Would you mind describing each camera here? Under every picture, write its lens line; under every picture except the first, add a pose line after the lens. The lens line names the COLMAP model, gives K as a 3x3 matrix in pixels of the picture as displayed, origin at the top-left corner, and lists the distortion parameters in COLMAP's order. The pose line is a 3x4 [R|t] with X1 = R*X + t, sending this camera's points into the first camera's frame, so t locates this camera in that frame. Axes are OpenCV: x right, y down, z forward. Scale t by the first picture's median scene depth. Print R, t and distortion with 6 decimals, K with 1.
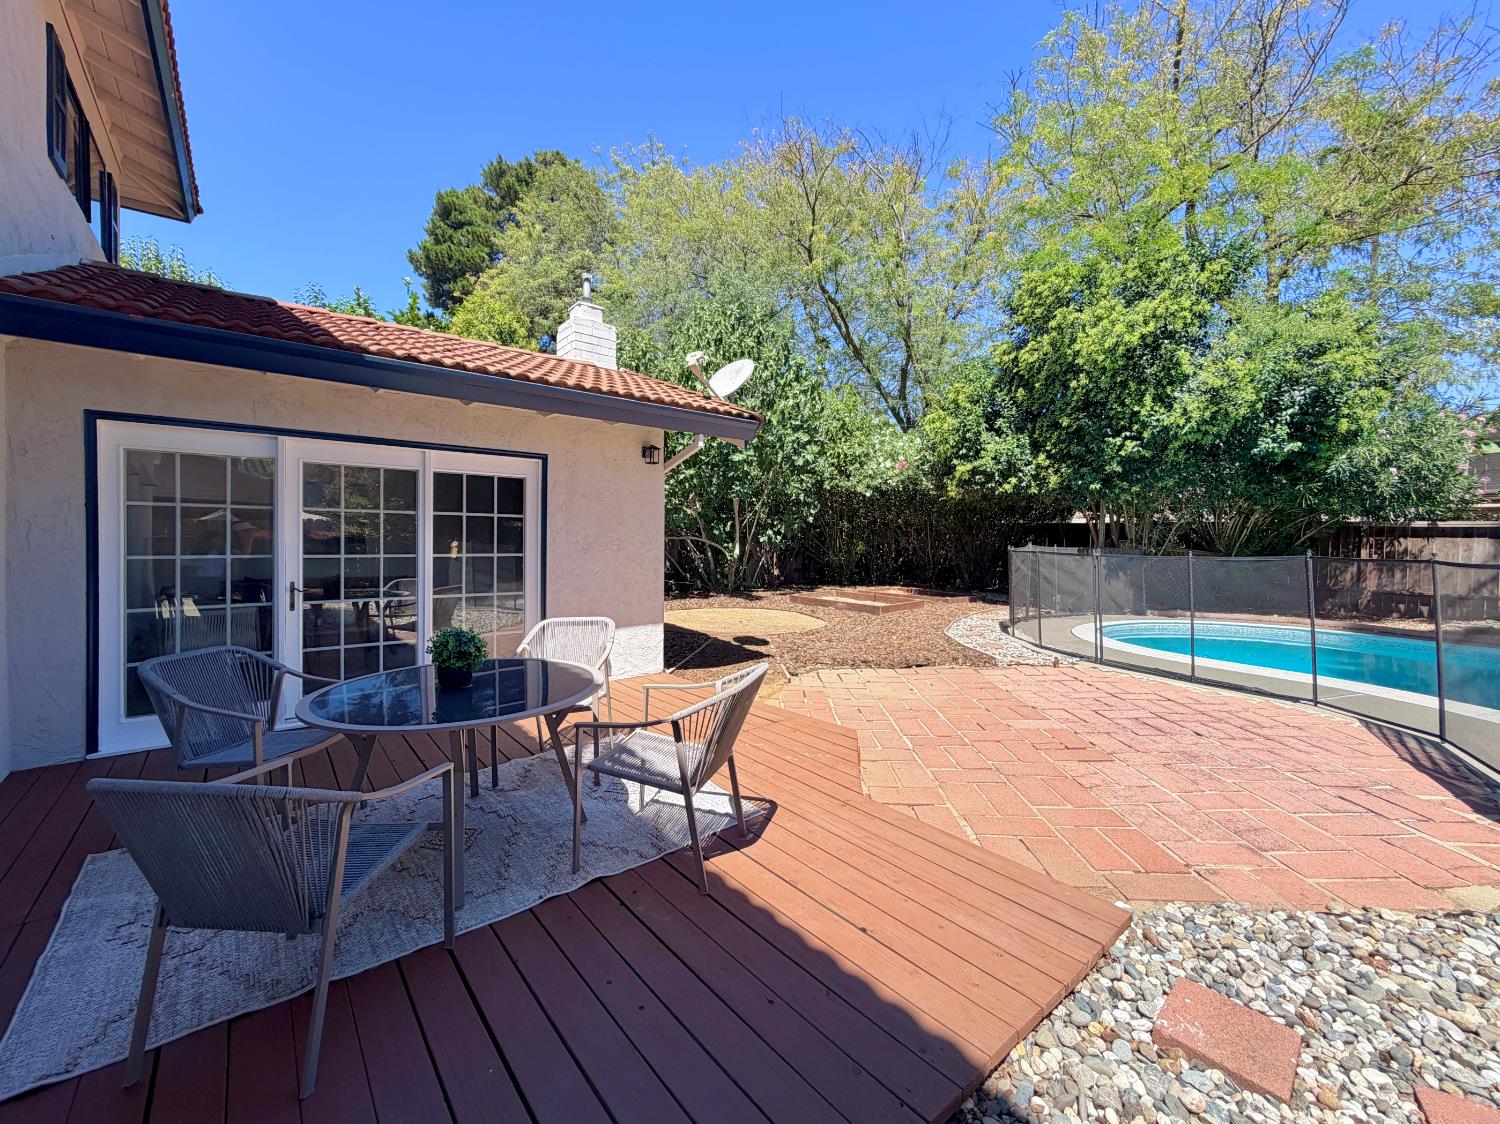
lens RADIAL K [[611.0, 0, 750.0], [0, 611.0, 562.0], [0, 0, 1]] dist [0.008985, -0.010658]
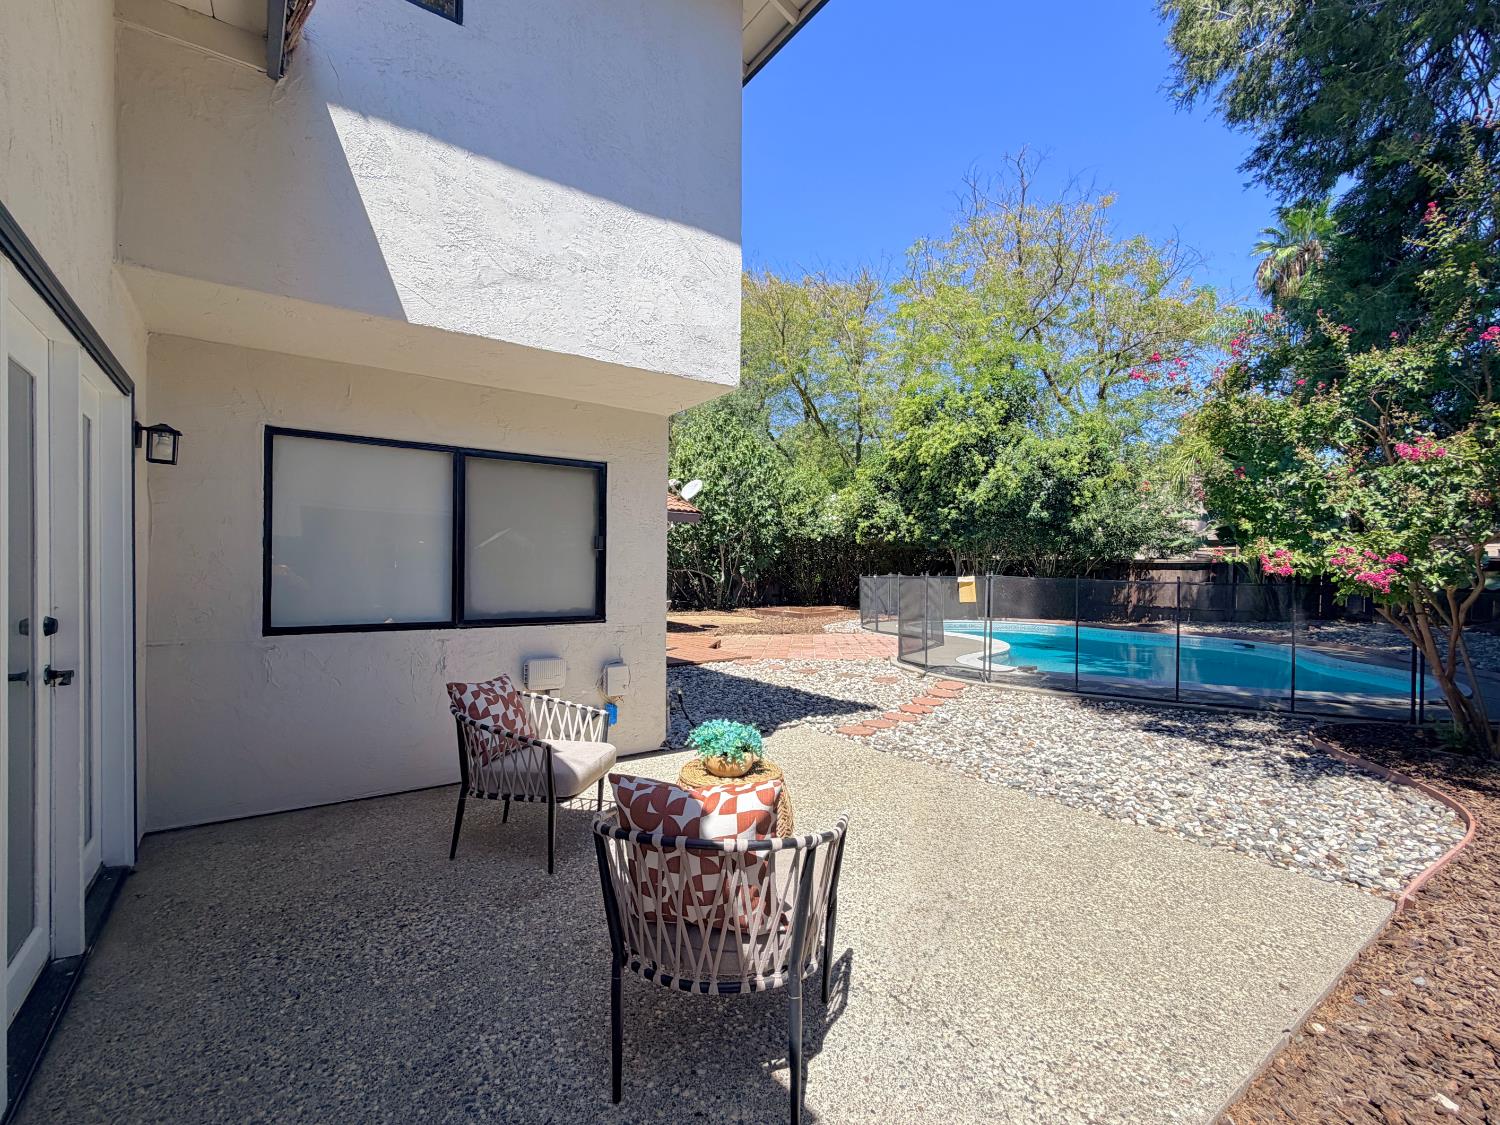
lens RADIAL K [[648.8, 0, 770.7], [0, 648.8, 574.3], [0, 0, 1]] dist [0.000222, -0.000004]
pose [[0.999692, -0.000057, -0.024837, 0.163061], [-0.000922, 0.999223, -0.039408, 0.037029], [0.024820, 0.039419, 0.998914, -0.651218]]
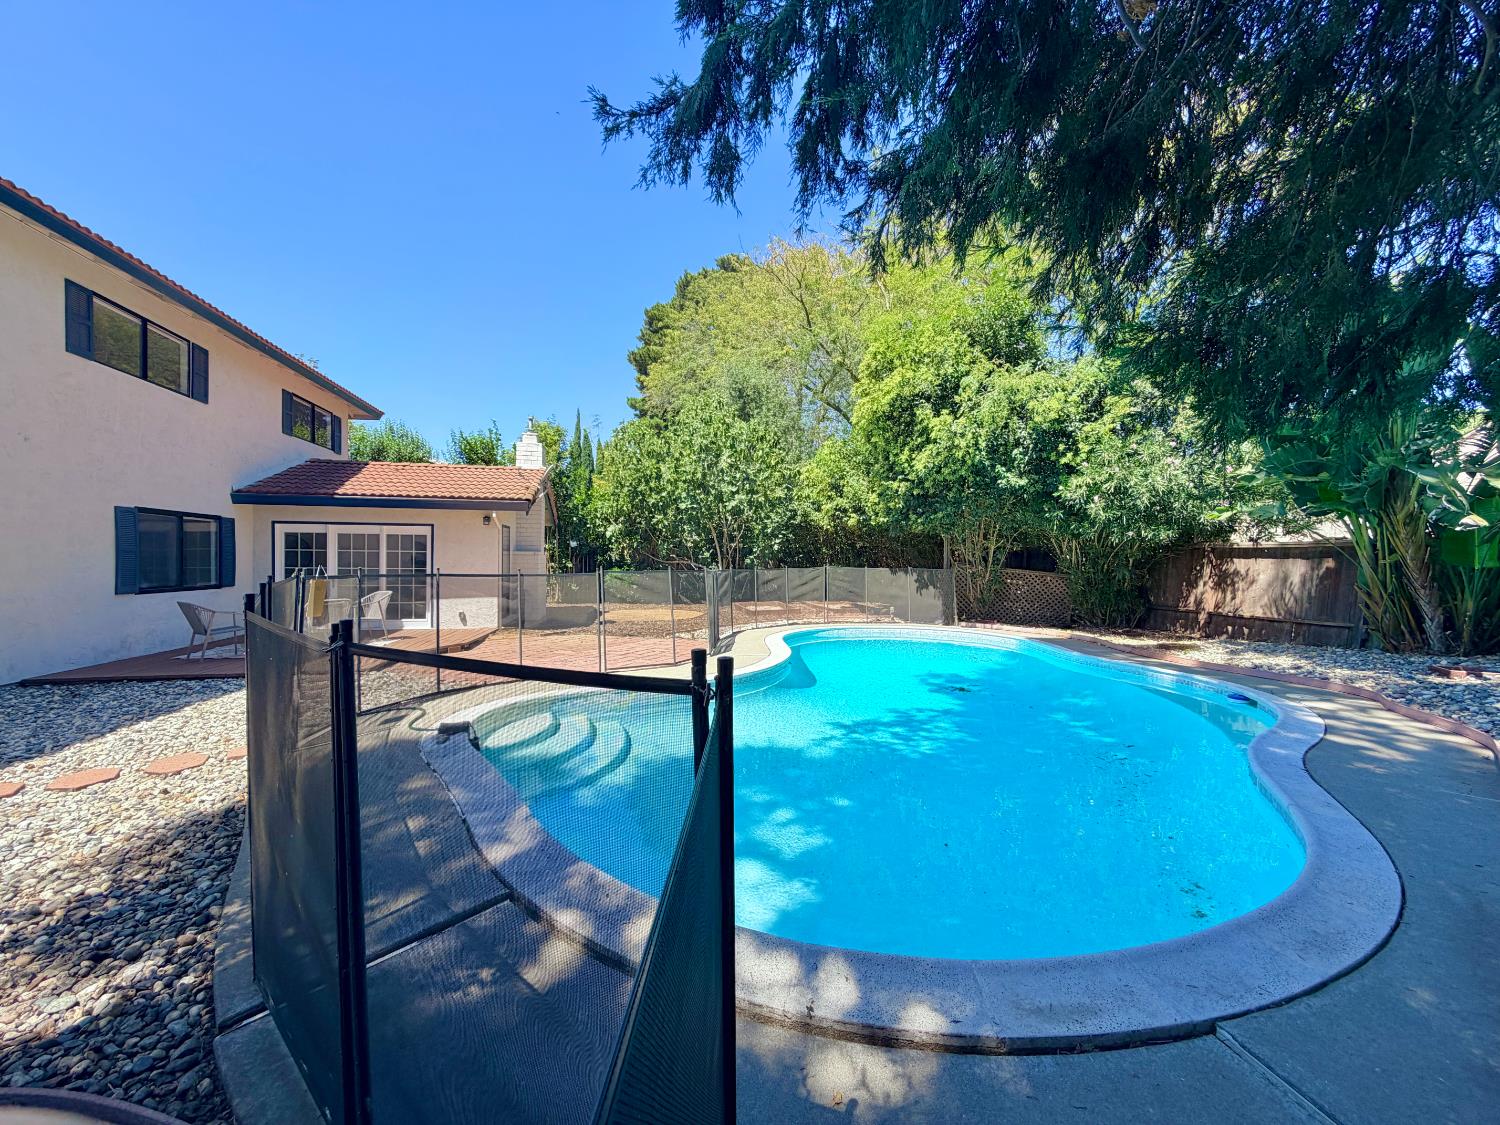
lens RADIAL K [[611.0, 0, 750.0], [0, 611.0, 562.5], [0, 0, 1]] dist [0.008985, -0.010658]
pose [[0.892386, -0.003593, -0.451258, 0.819513], [-0.014677, 0.999208, -0.036981, 0.014980], [0.451034, 0.039625, 0.891627, -0.224957]]
